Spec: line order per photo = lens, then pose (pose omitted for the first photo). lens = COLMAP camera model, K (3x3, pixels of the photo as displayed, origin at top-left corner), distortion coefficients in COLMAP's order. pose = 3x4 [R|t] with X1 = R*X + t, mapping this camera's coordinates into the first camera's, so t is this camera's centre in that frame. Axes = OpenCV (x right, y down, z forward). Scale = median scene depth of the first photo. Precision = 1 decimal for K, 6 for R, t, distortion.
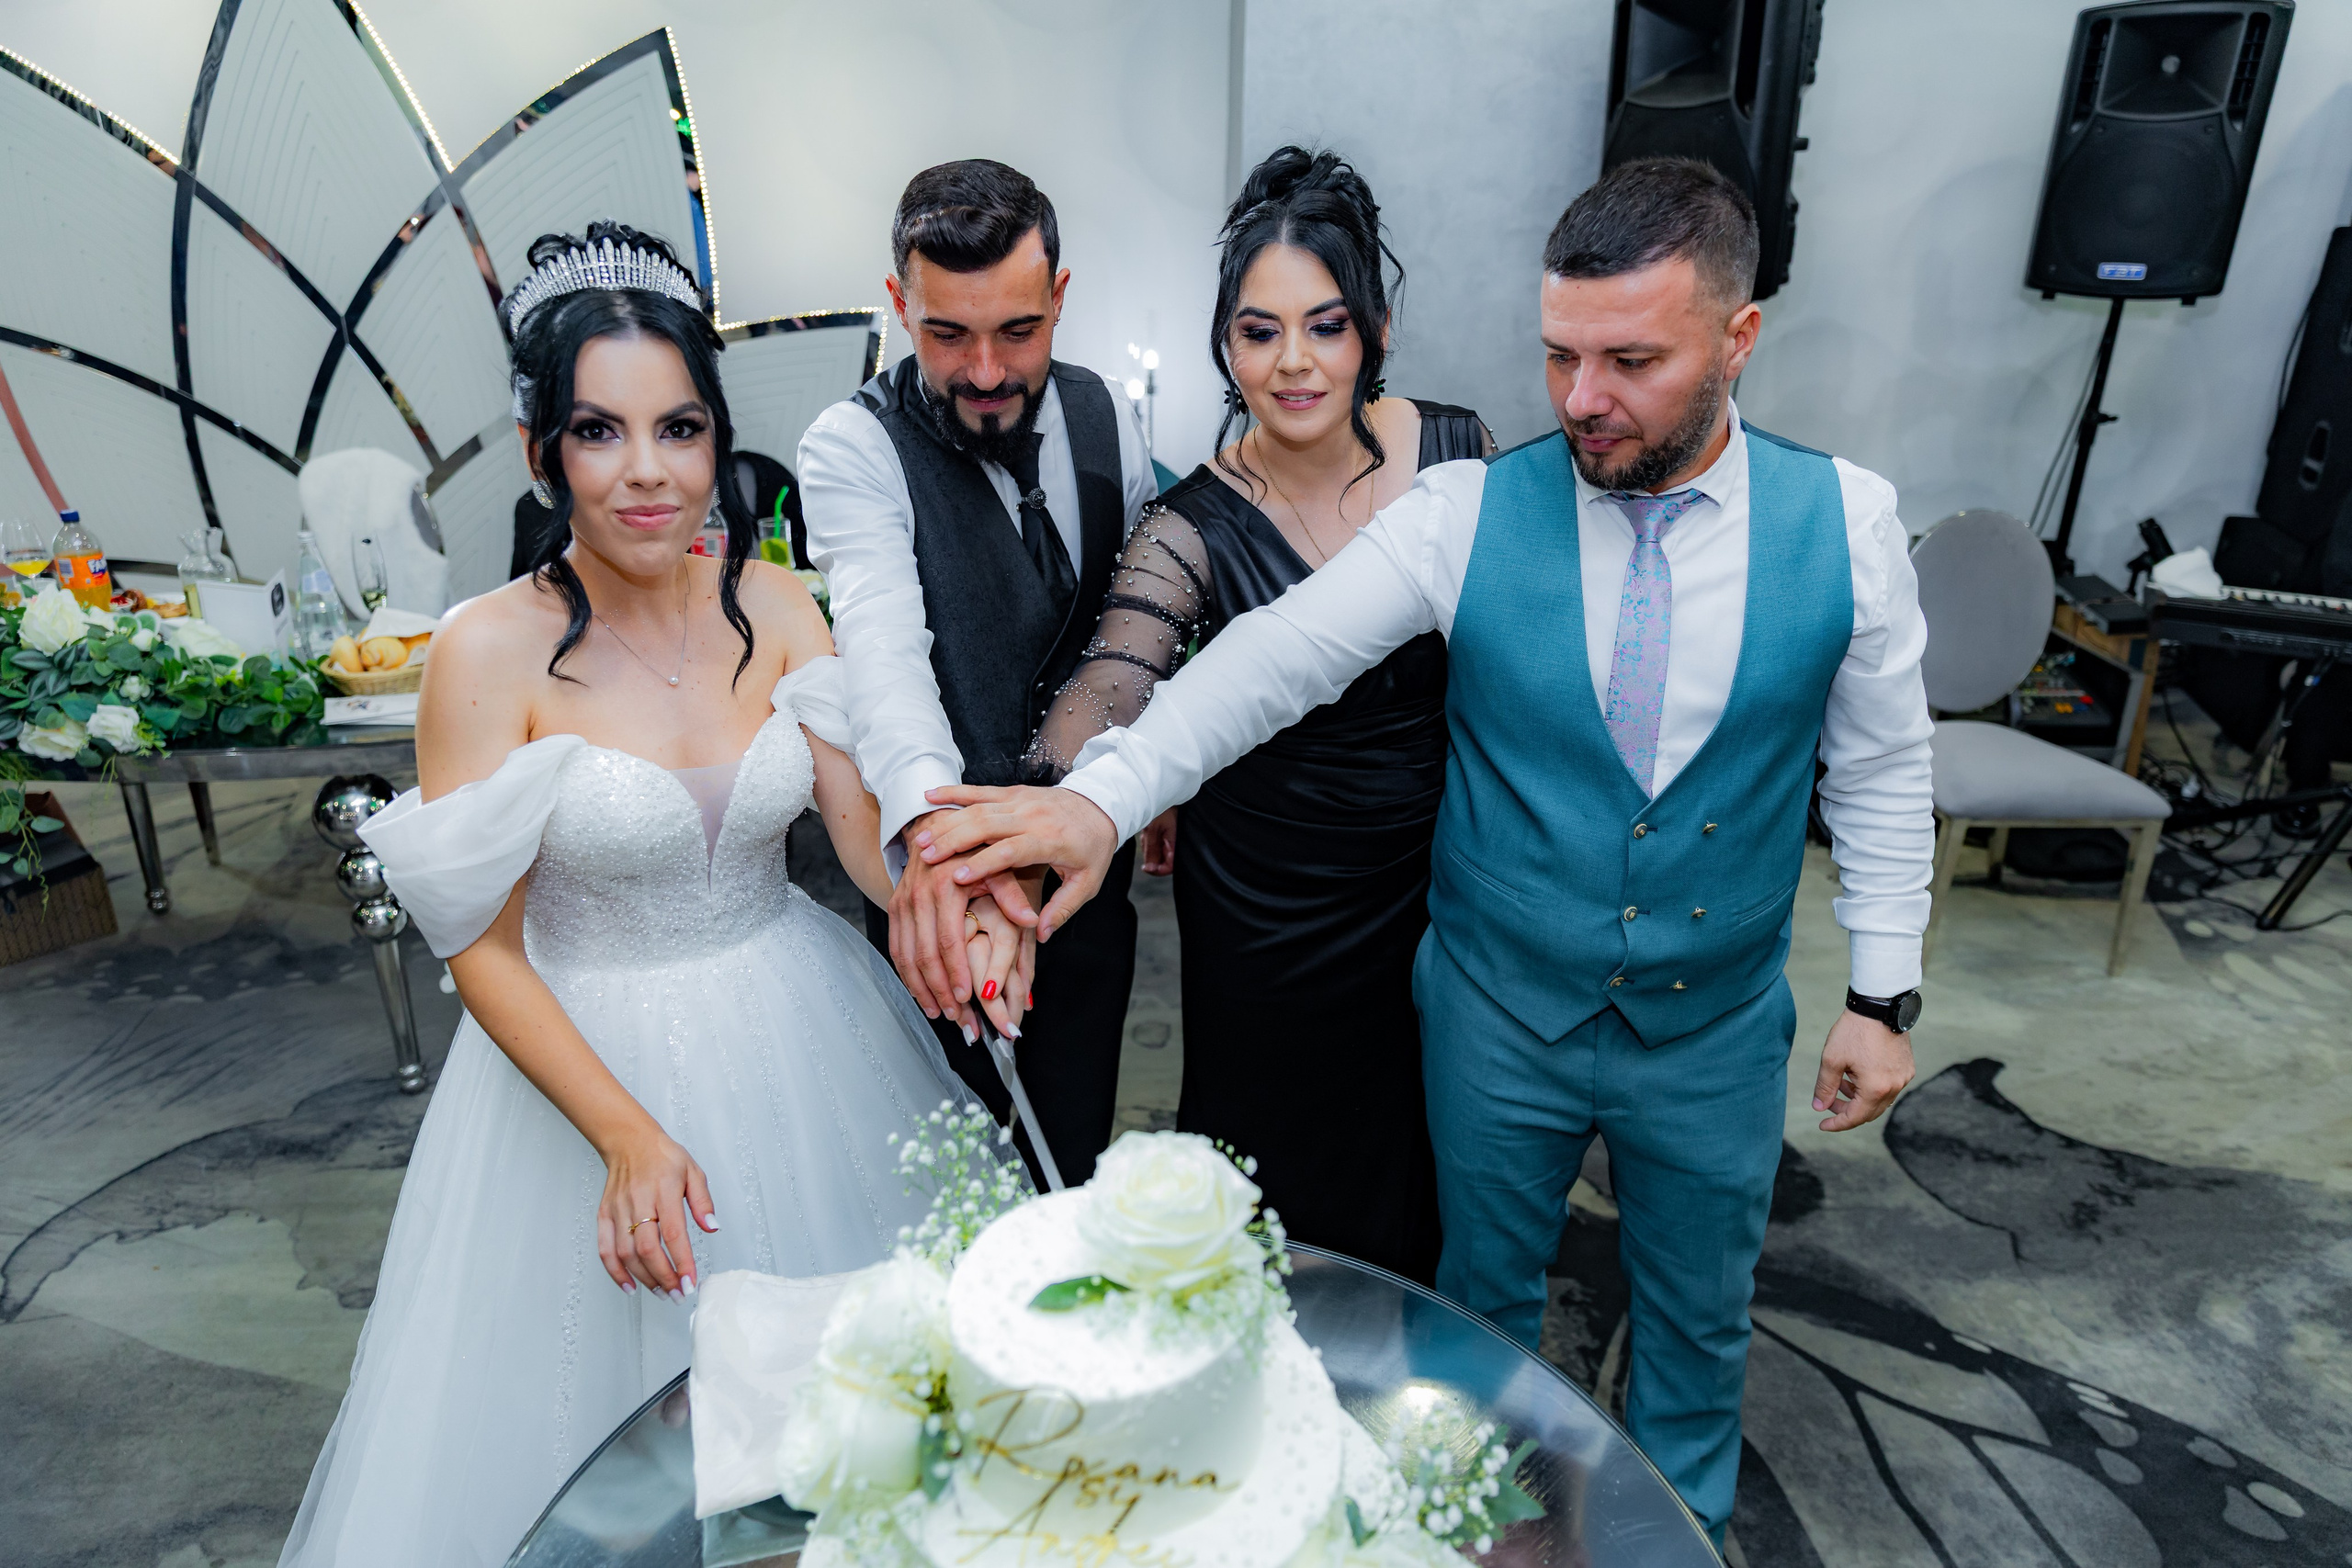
lens RADIAL K [[1508.3, 0, 1176.0], [0, 1508.3, 784.0], [0, 0, 1]] dist [0.003281, -0.001550]
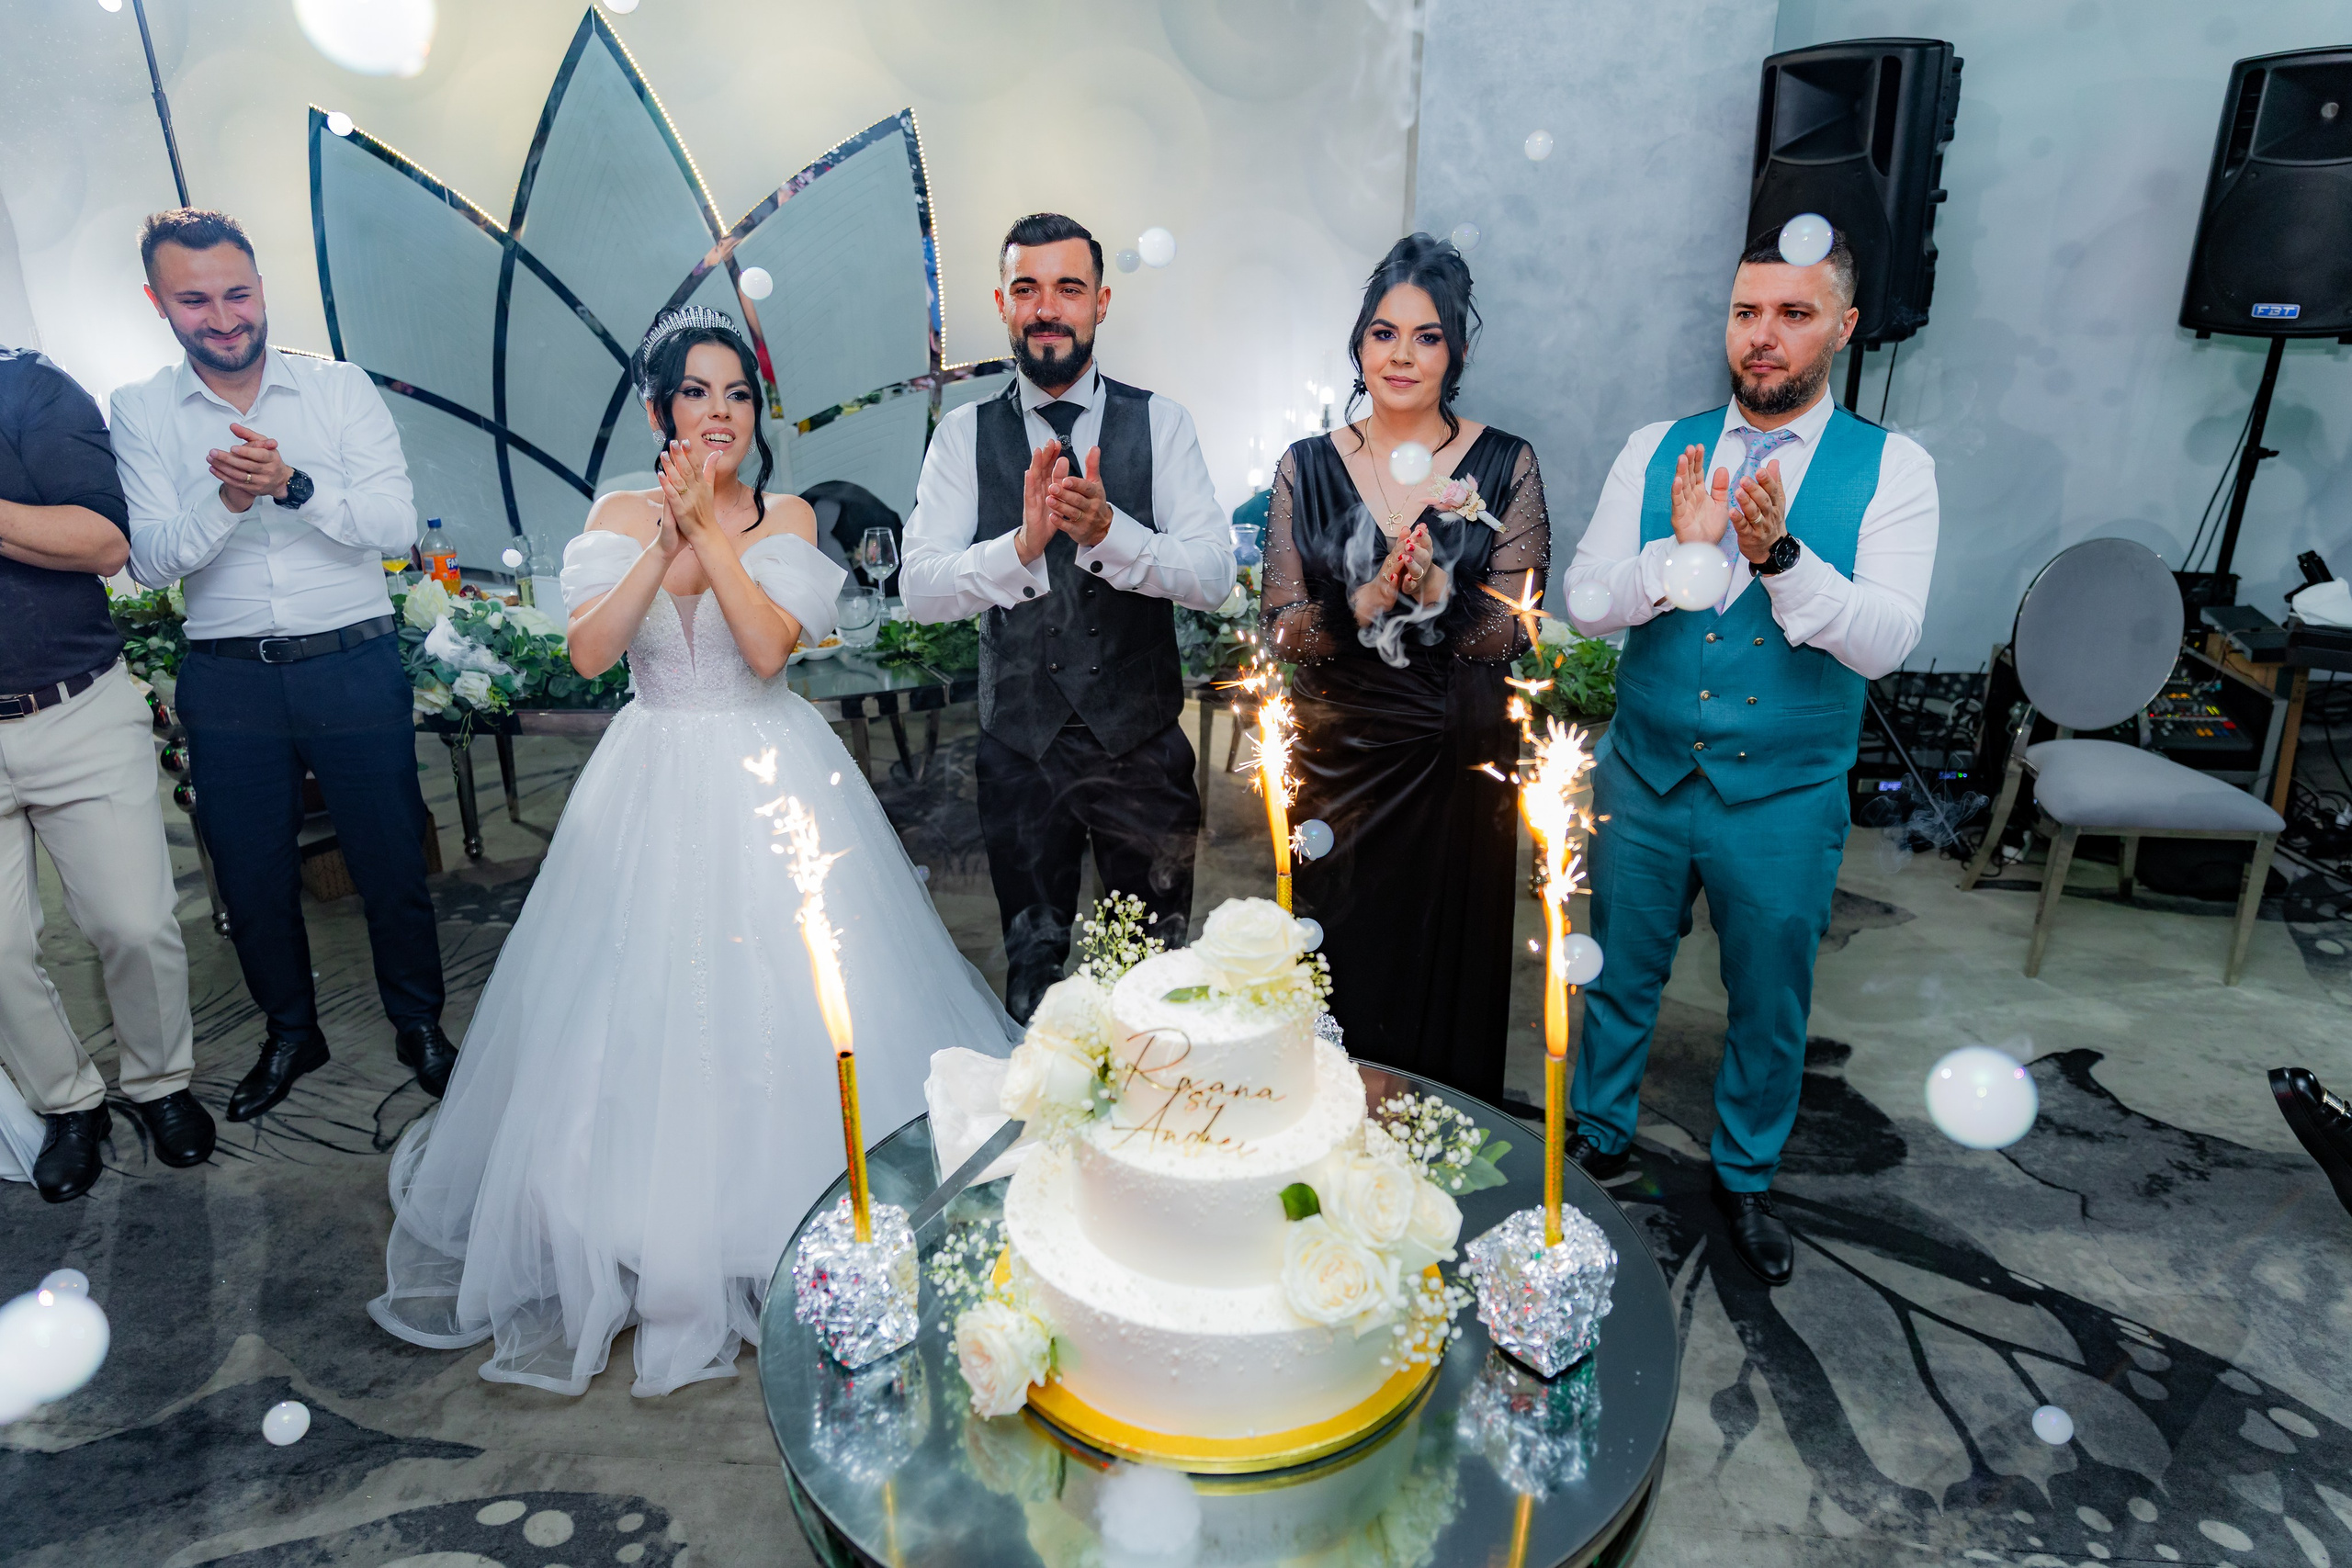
lens RADIAL K [[1508.3, 0, 1176.0], [0, 1508.3, 784.0], [0, 0, 1]] dist [0.003281, -0.001550]
pose [[0.991932, 0.031632, -0.122757, 0.030599], [-0.034329, 0.999212, -0.019920, 0.045802], [0.122031, 0.023974, 0.992237, -0.166812]]
